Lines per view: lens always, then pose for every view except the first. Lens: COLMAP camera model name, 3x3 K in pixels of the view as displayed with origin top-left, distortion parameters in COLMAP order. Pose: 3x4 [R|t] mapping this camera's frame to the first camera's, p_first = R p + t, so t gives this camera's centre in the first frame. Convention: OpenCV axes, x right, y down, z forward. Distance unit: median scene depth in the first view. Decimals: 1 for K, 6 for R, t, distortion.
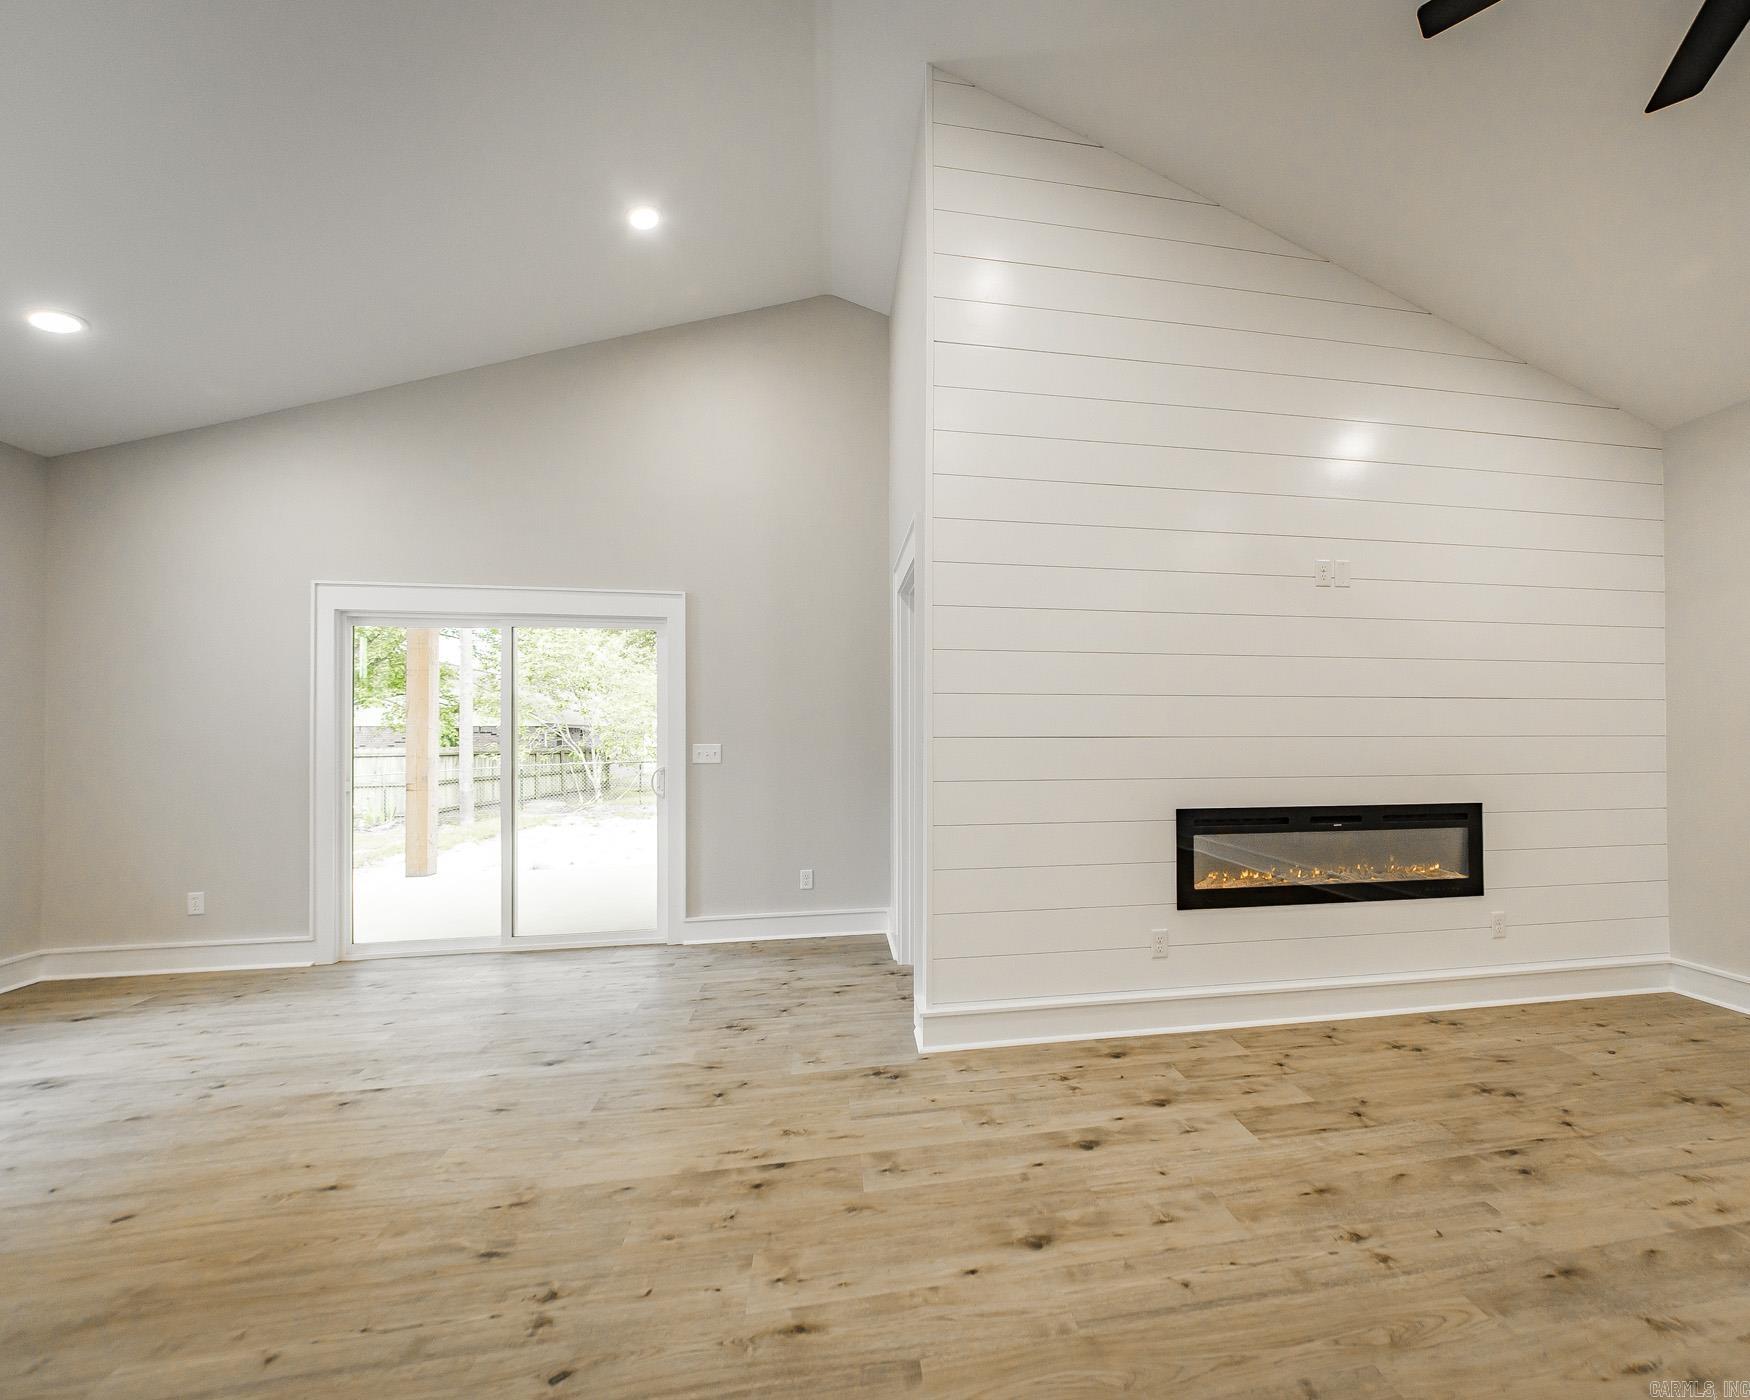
lens RADIAL K [[729.6, 0, 973.8], [0, 729.6, 731.4], [0, 0, 1]] dist [-0.004851, 0.002585]
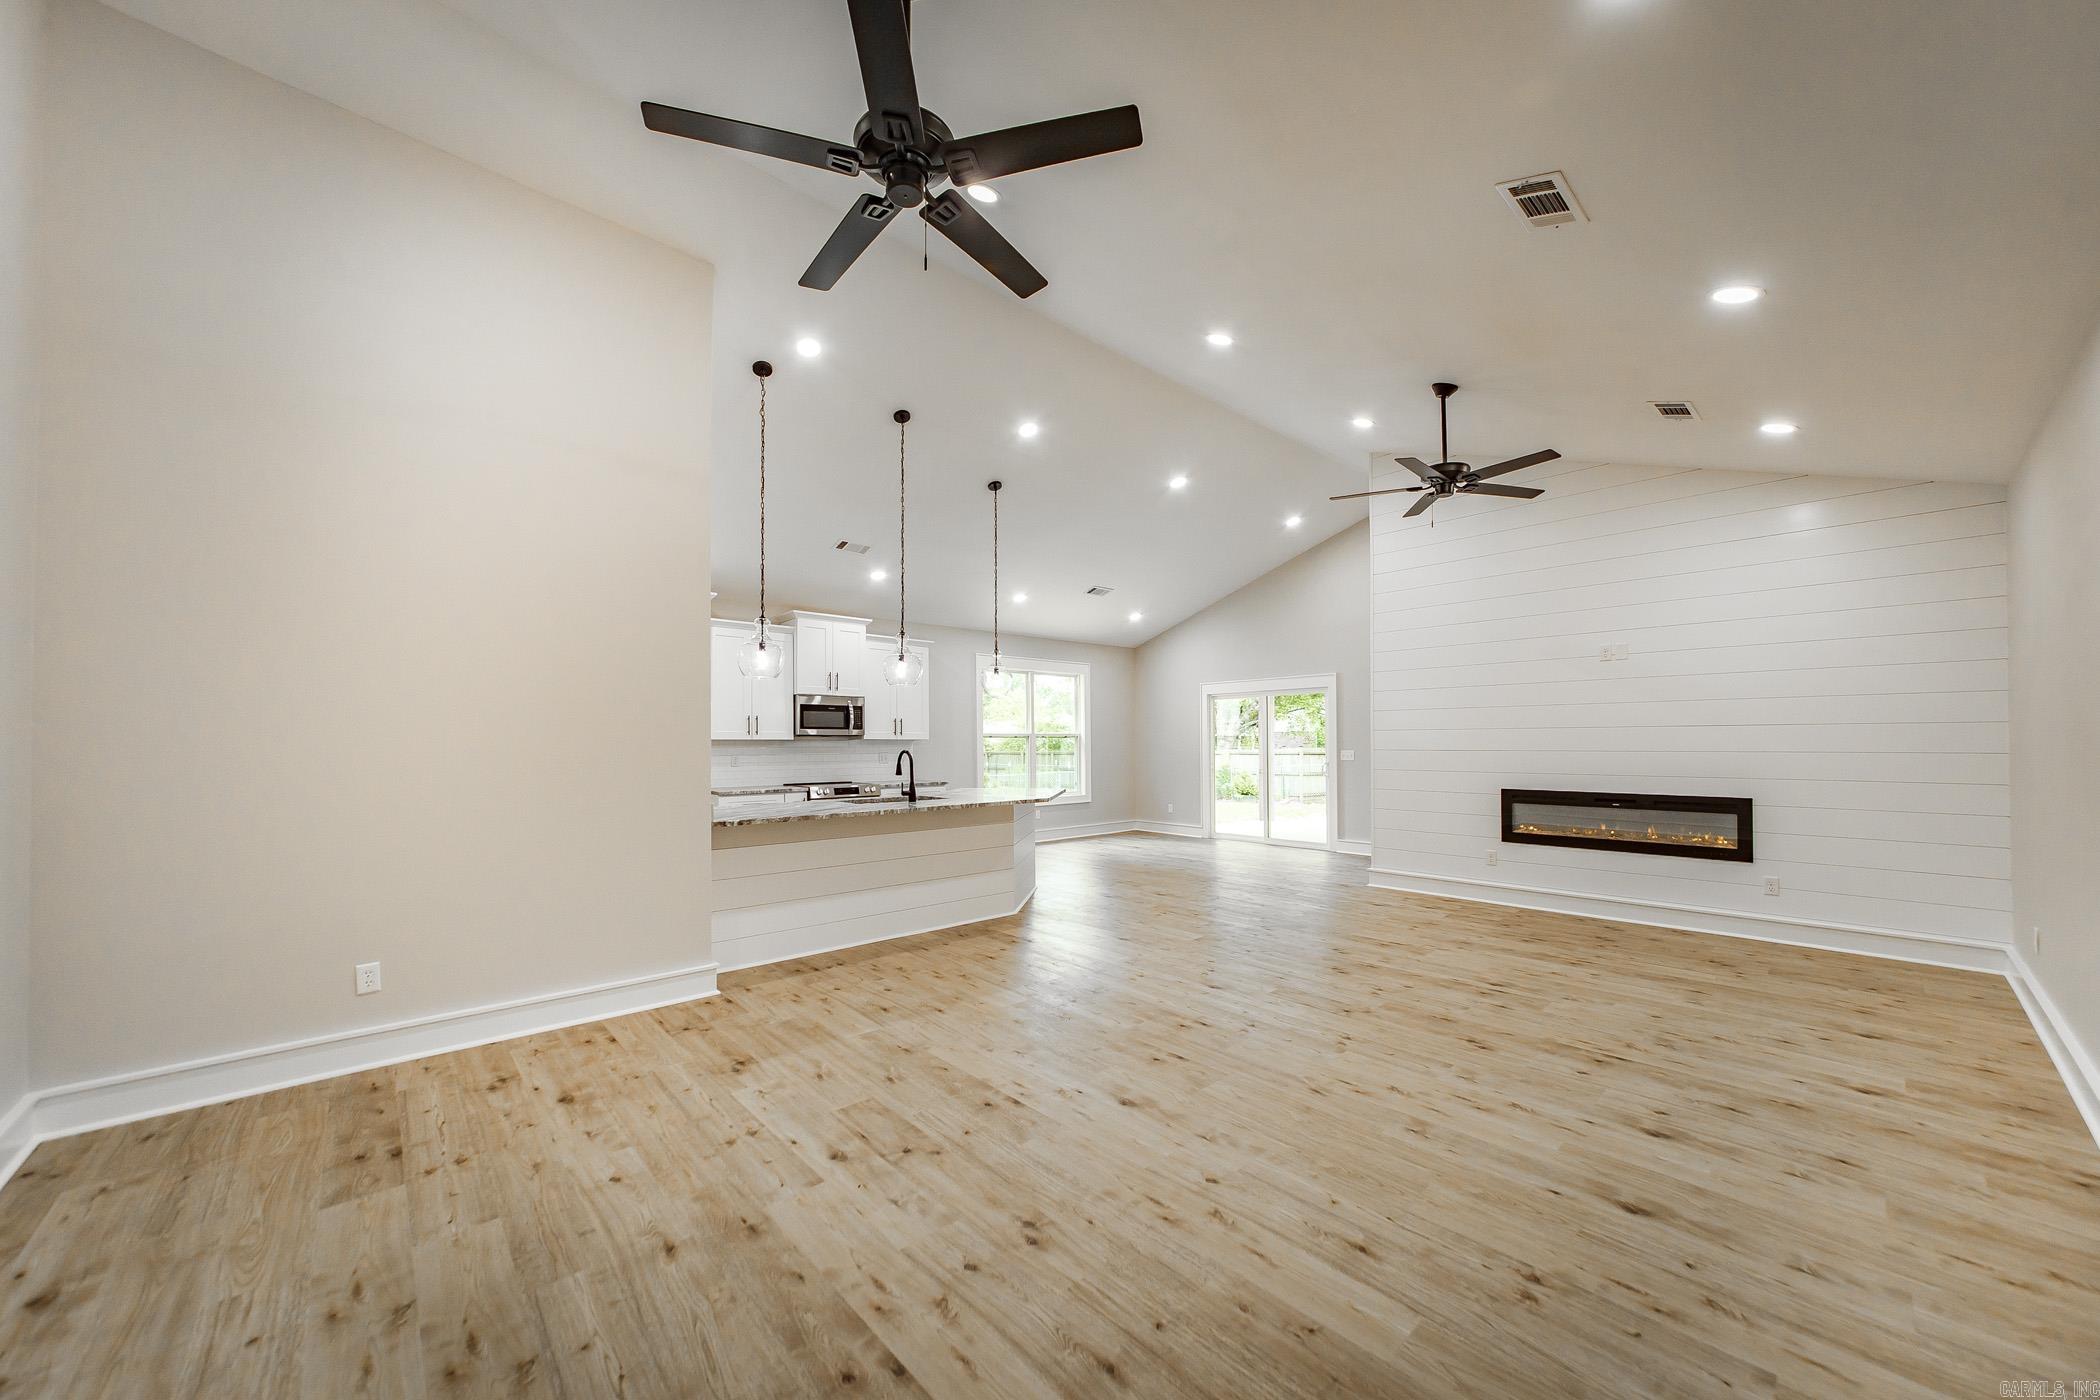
lens RADIAL K [[751.1, 0, 1052.9], [0, 751.1, 729.2], [0, 0, 1]] dist [-0.008431, 0.001769]
pose [[0.523807, -0.013603, -0.851728, 1.031875], [0.011906, 0.999892, -0.008647, -0.035341], [0.851754, -0.005612, 0.523912, -0.792075]]
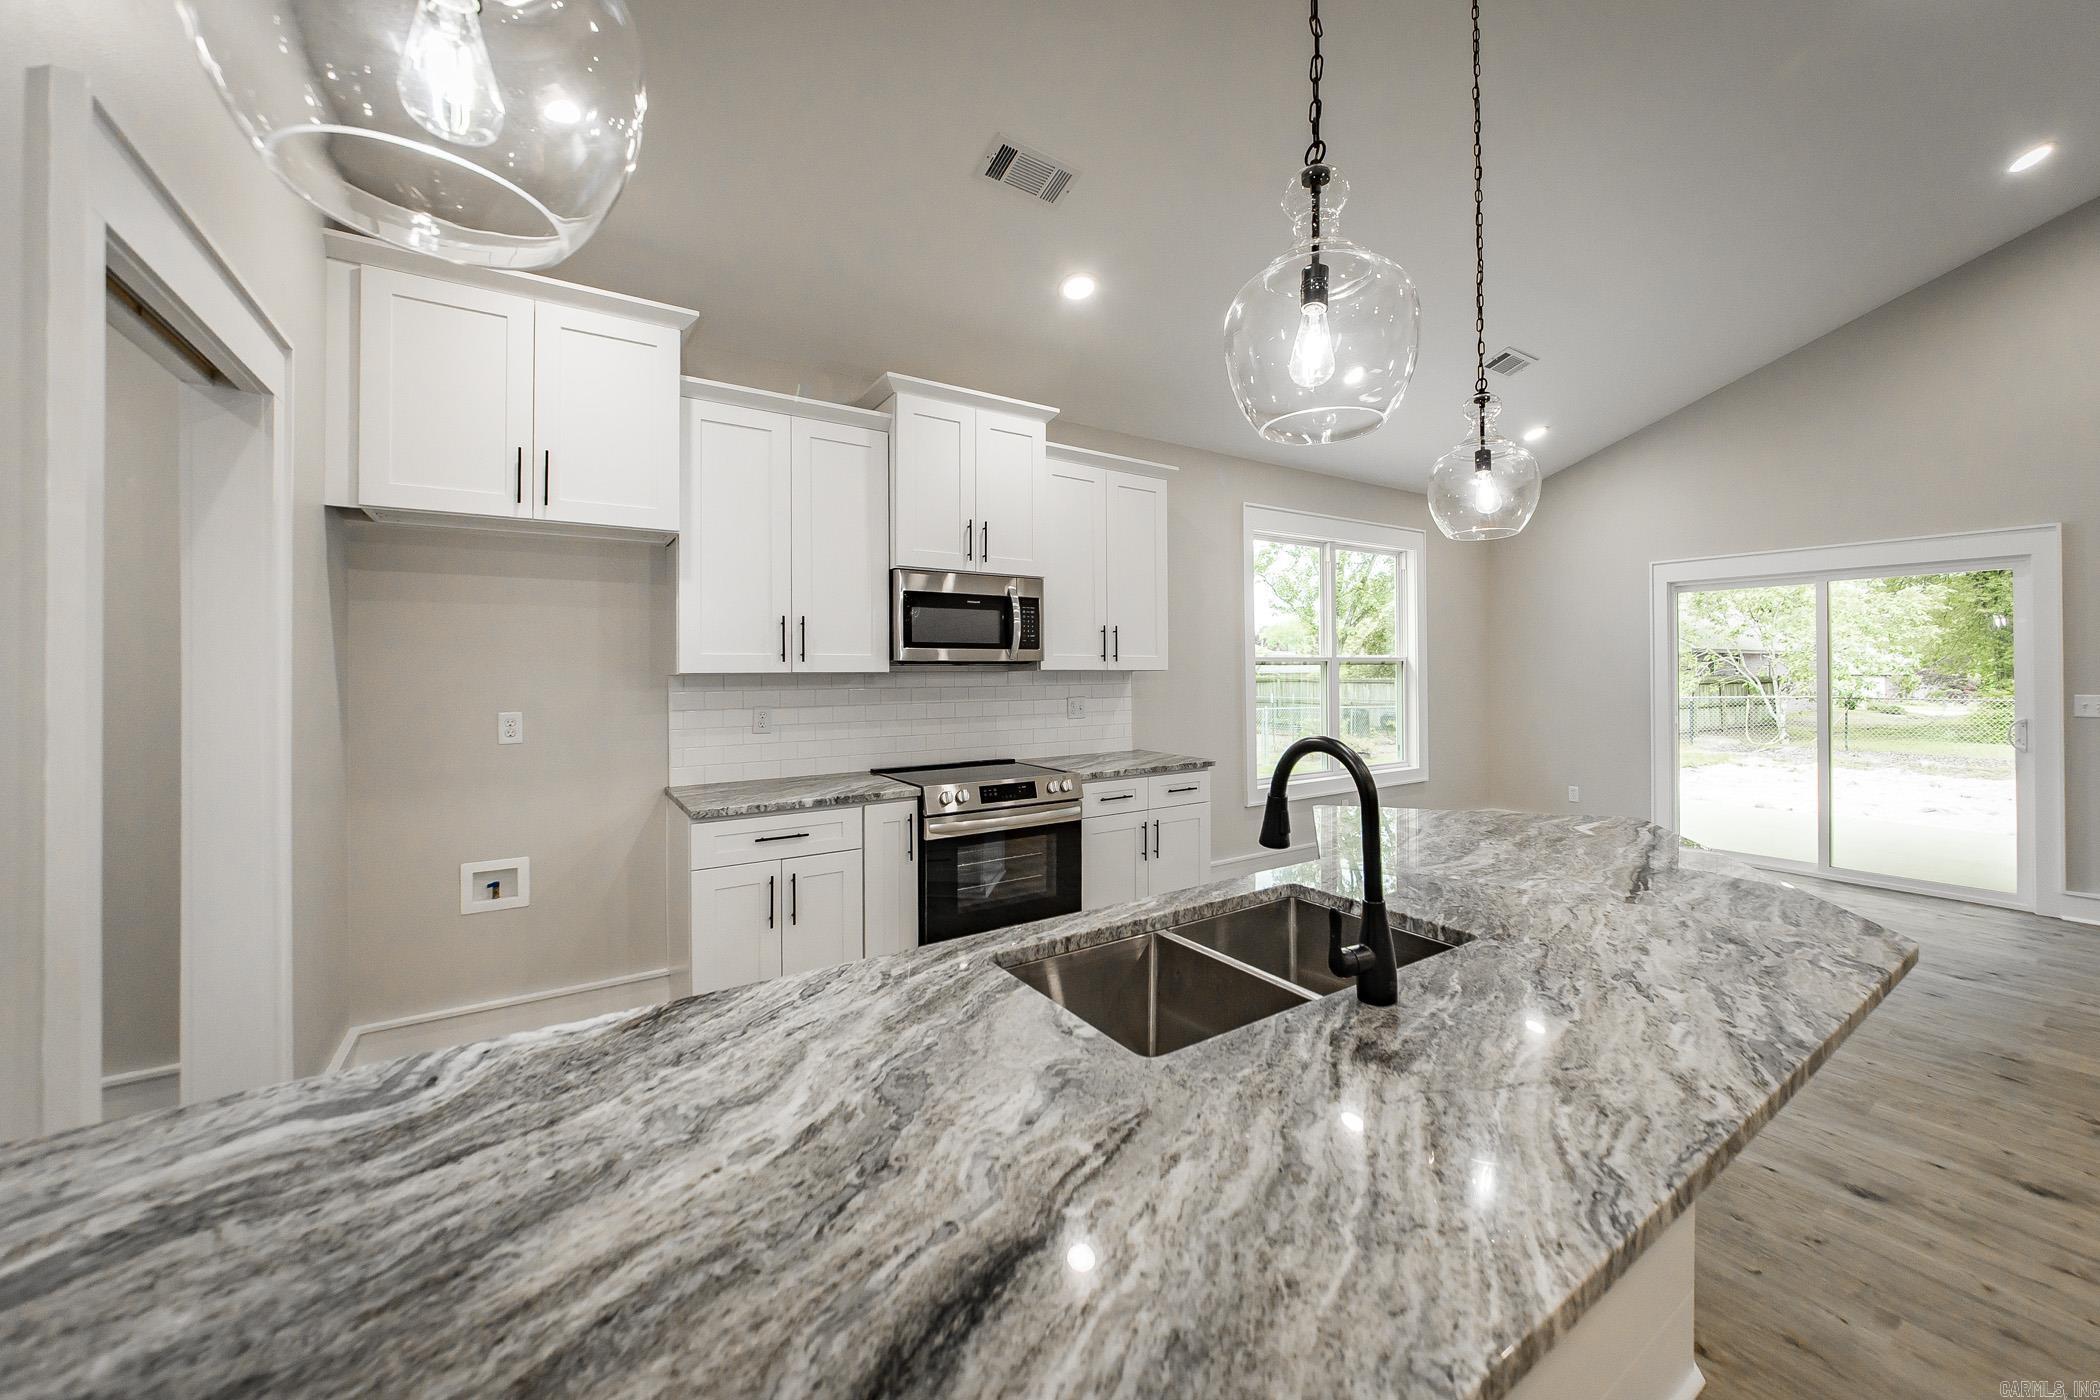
lens RADIAL K [[802.1, 0, 1098.1], [0, 802.1, 665.7], [0, 0, 1]] dist [-0.006316, 0.000093]
pose [[0.411348, 0.002218, -0.911476, 0.001774], [0.011553, 0.999904, 0.007646, -0.044012], [0.911405, -0.013675, 0.411283, -0.518864]]
